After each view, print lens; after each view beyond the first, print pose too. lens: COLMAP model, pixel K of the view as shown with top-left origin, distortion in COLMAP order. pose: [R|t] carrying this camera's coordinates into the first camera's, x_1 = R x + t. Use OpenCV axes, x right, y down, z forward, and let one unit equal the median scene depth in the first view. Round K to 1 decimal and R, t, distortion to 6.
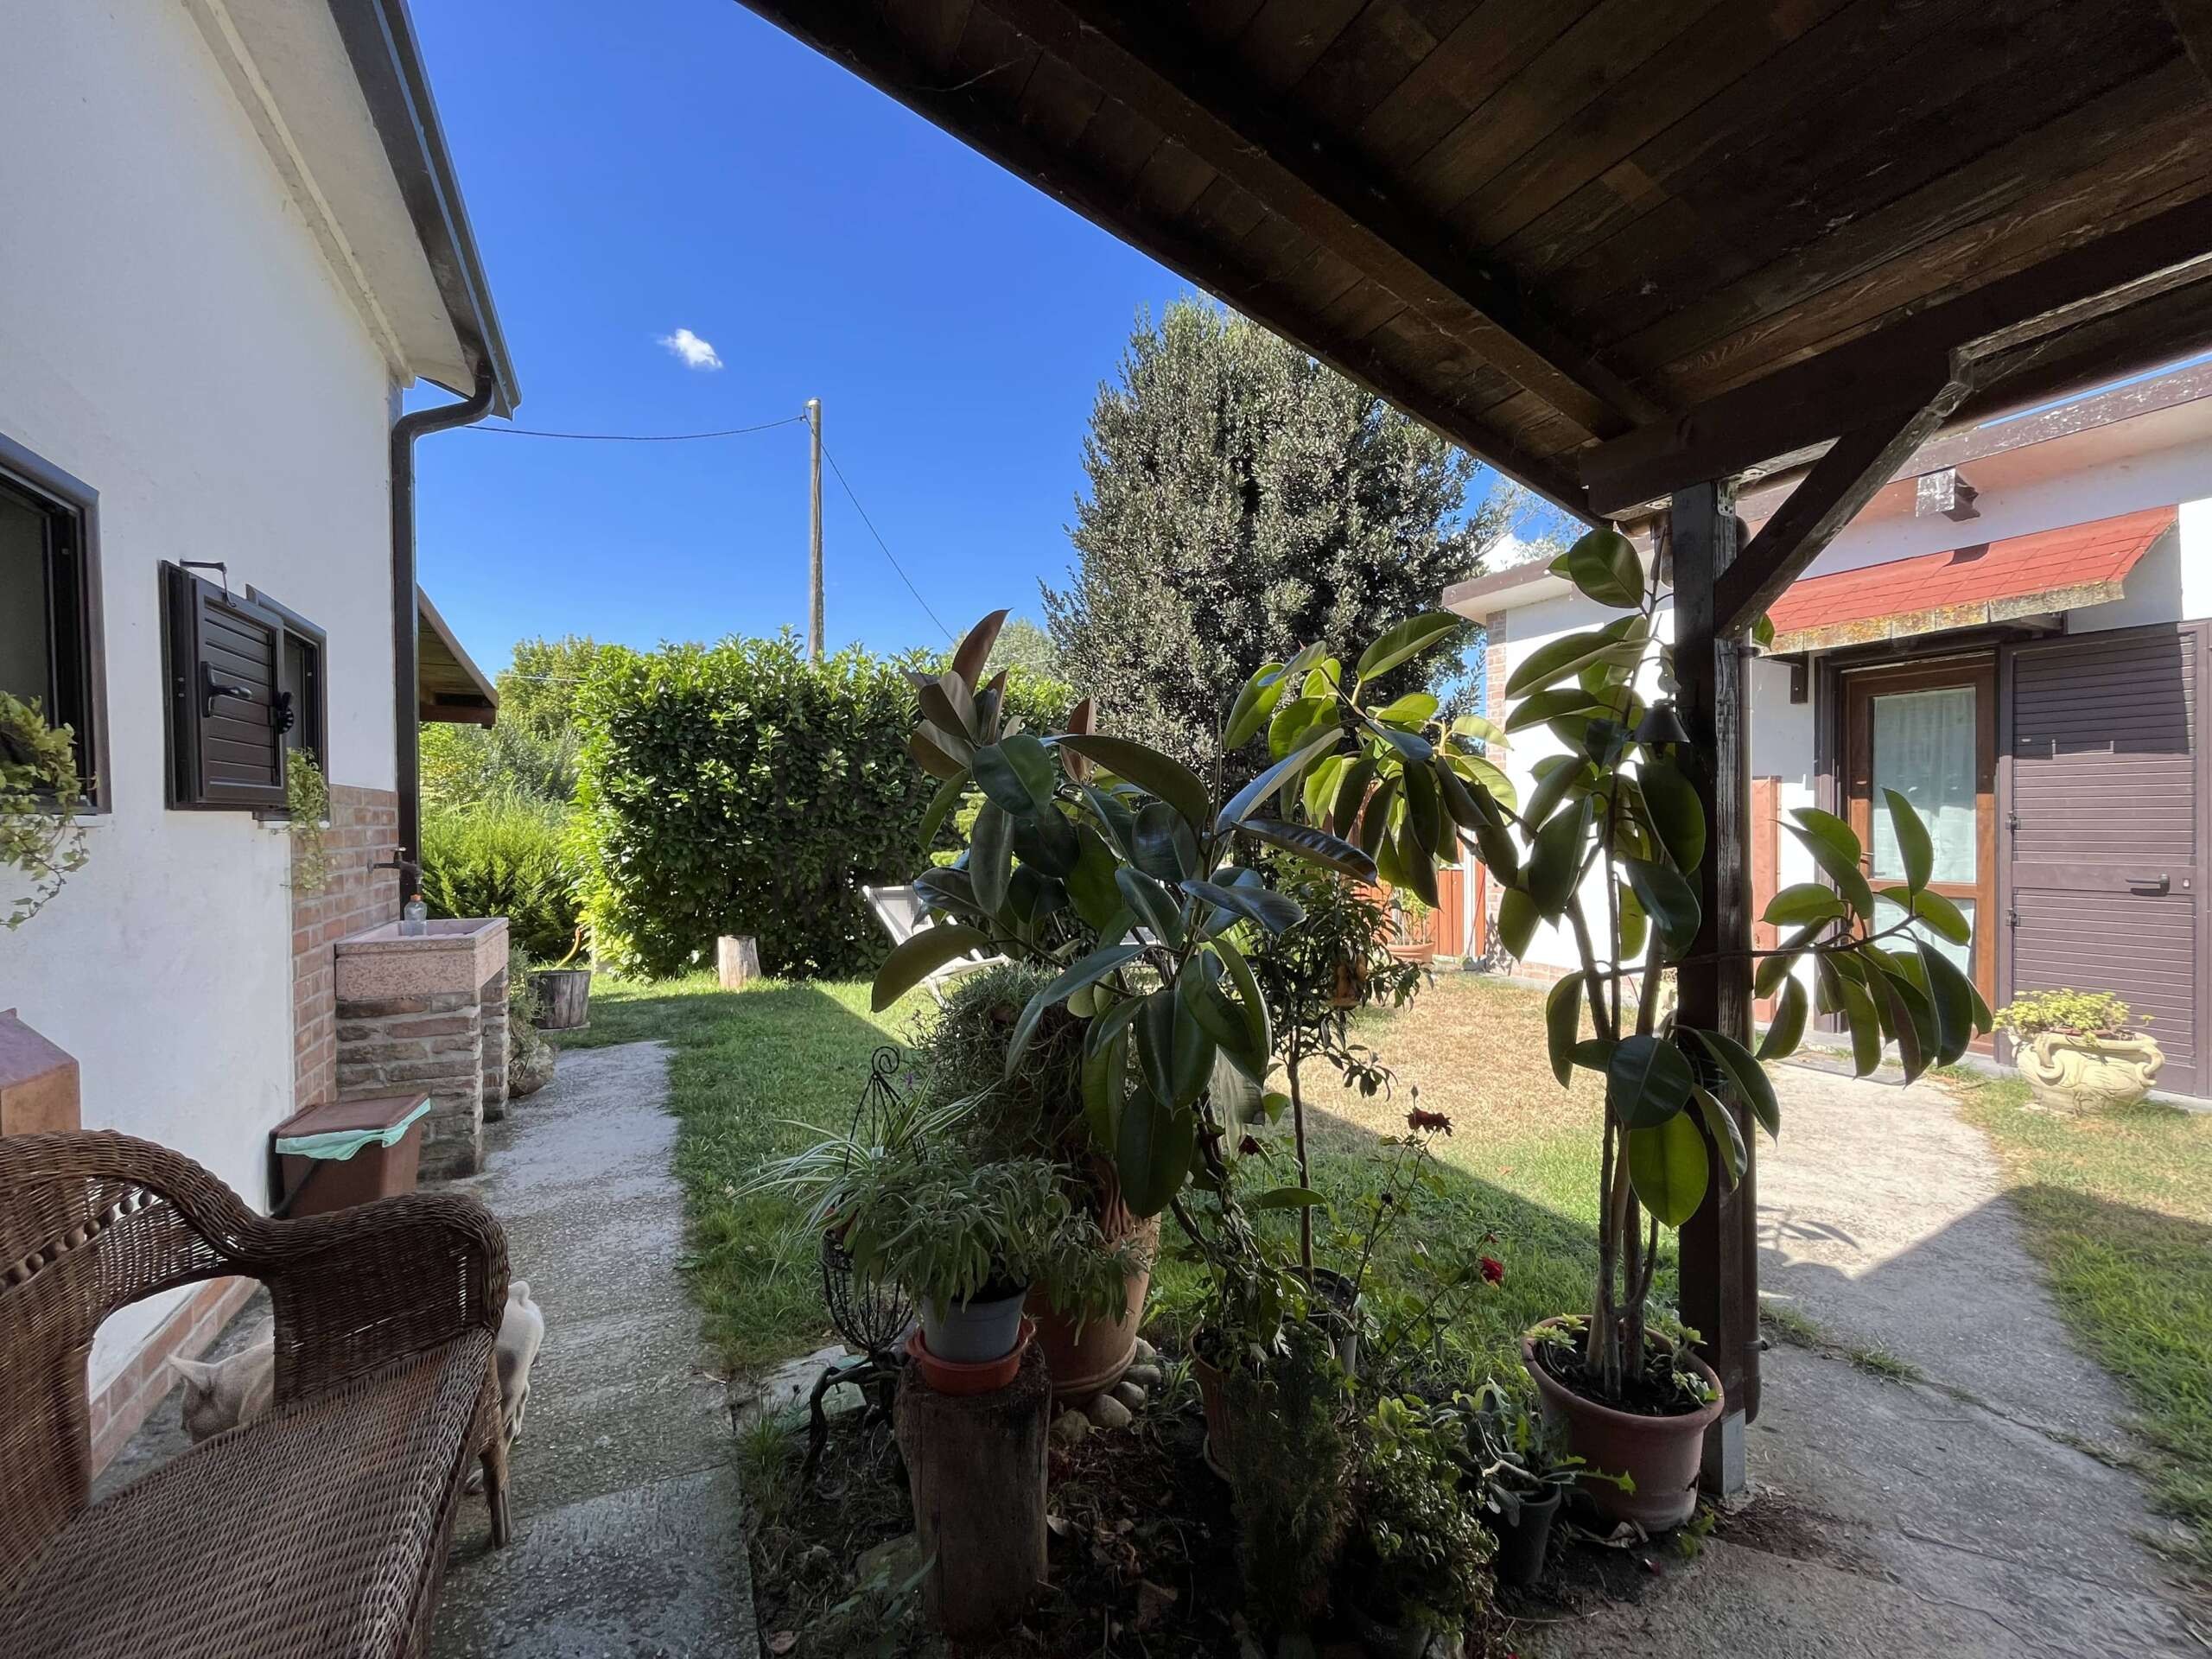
lens RADIAL K [[902.4, 0, 1105.8], [0, 902.4, 823.6], [0, 0, 1]] dist [-0.001613, -0.000116]
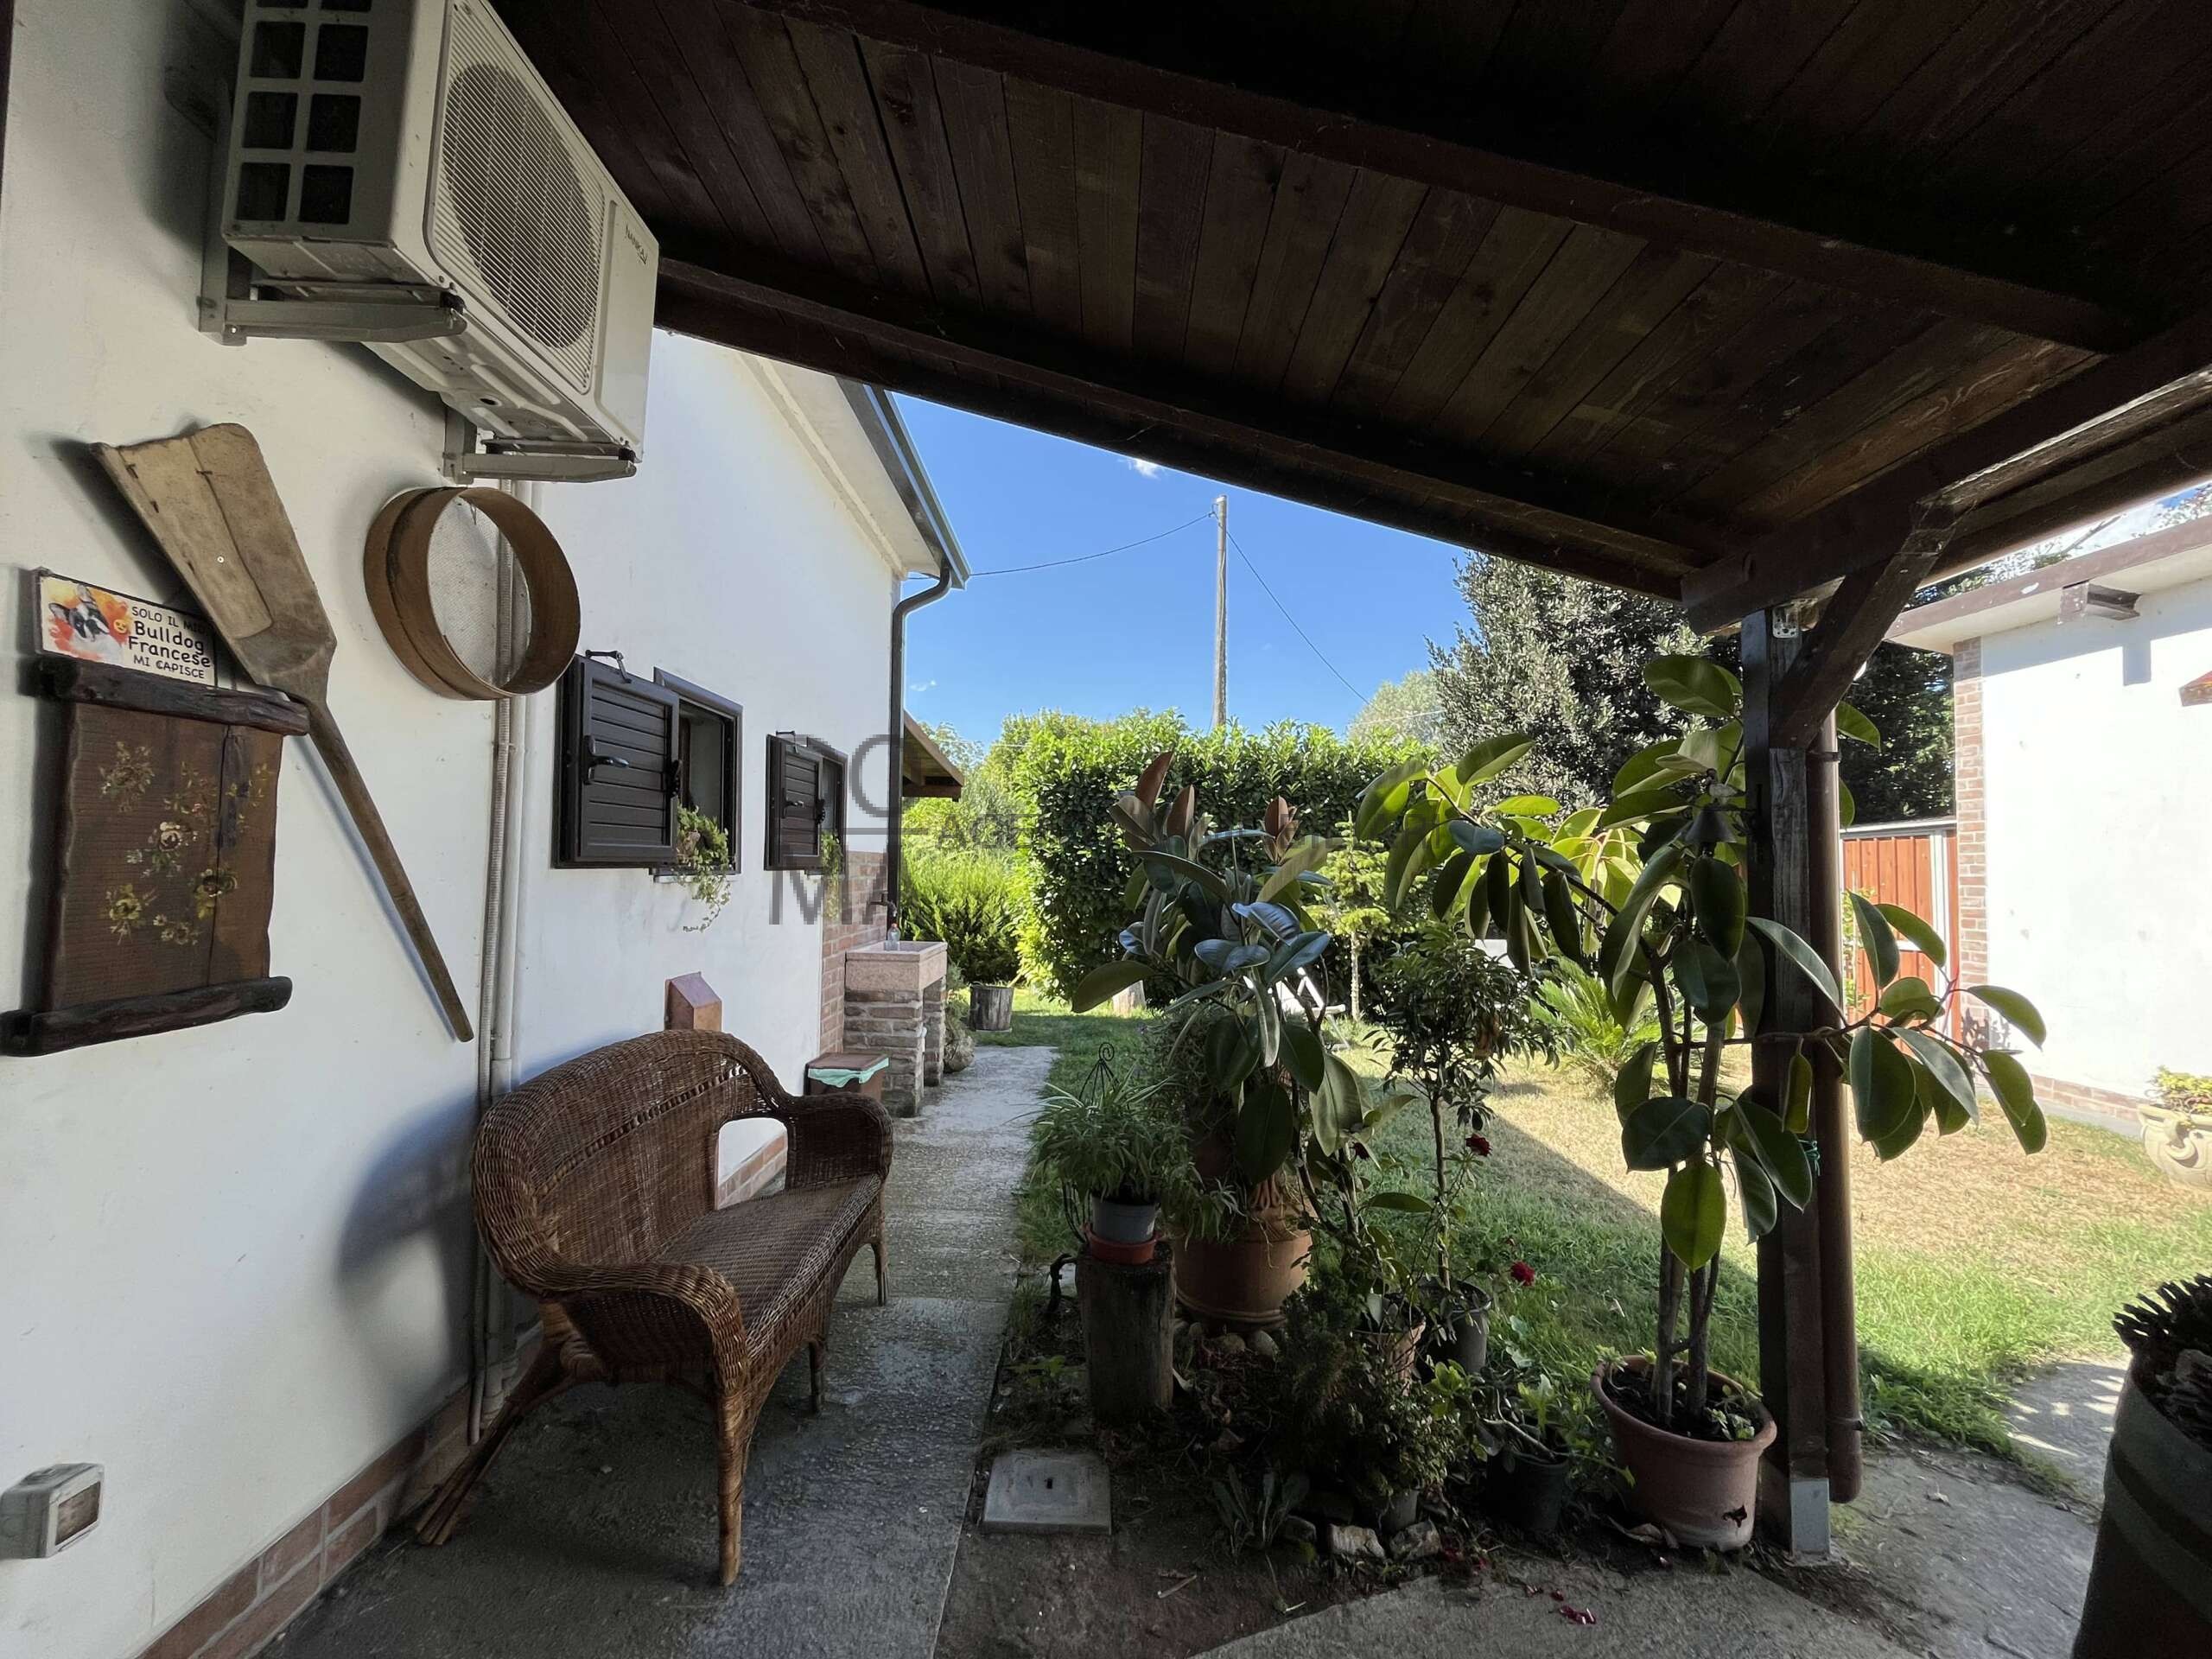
lens RADIAL K [[902.4, 0, 1103.2], [0, 902.4, 823.7], [0, 0, 1]] dist [-0.001613, -0.000116]
pose [[0.891447, -0.002724, -0.453117, 0.207543], [-0.022019, 0.998540, -0.049323, -0.018484], [0.452590, 0.053946, 0.890085, -0.166990]]
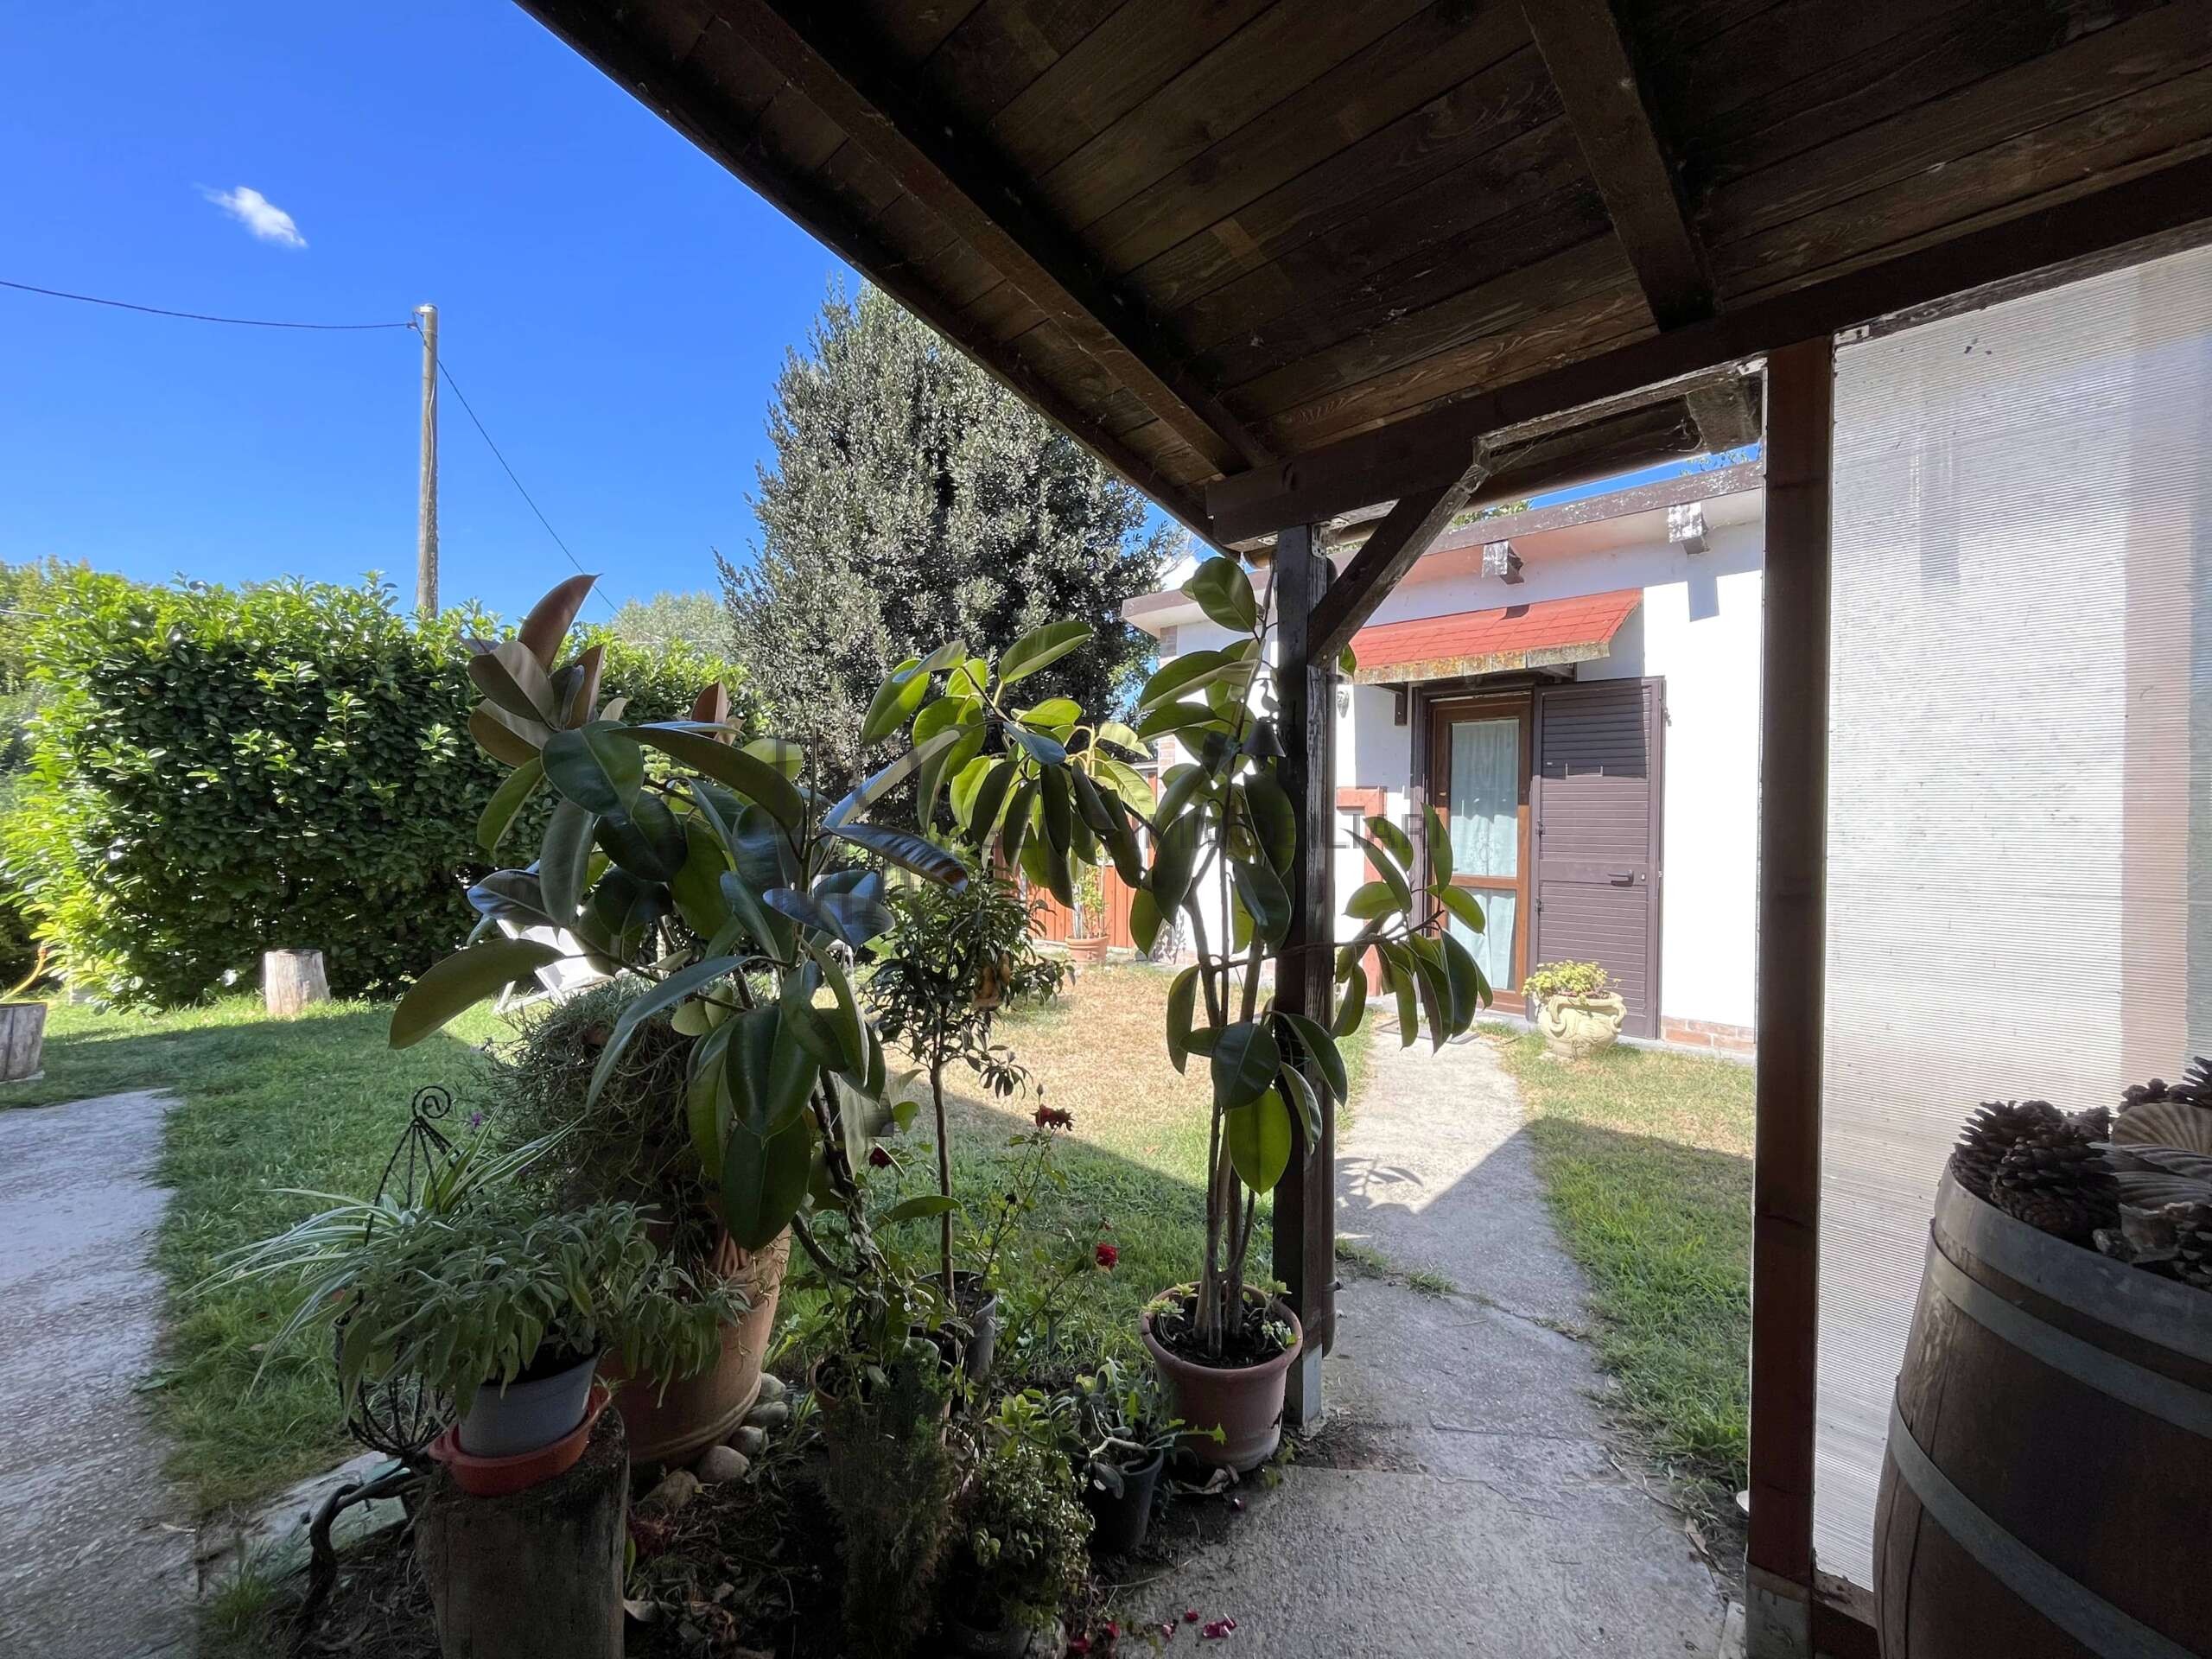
lens RADIAL K [[902.4, 0, 1105.8], [0, 902.4, 822.9], [0, 0, 1]] dist [-0.001613, -0.000116]
pose [[0.946595, 0.013512, 0.322141, 0.036055], [-0.014873, 0.999888, 0.001766, -0.003154], [-0.322081, -0.006463, 0.946690, 0.006701]]
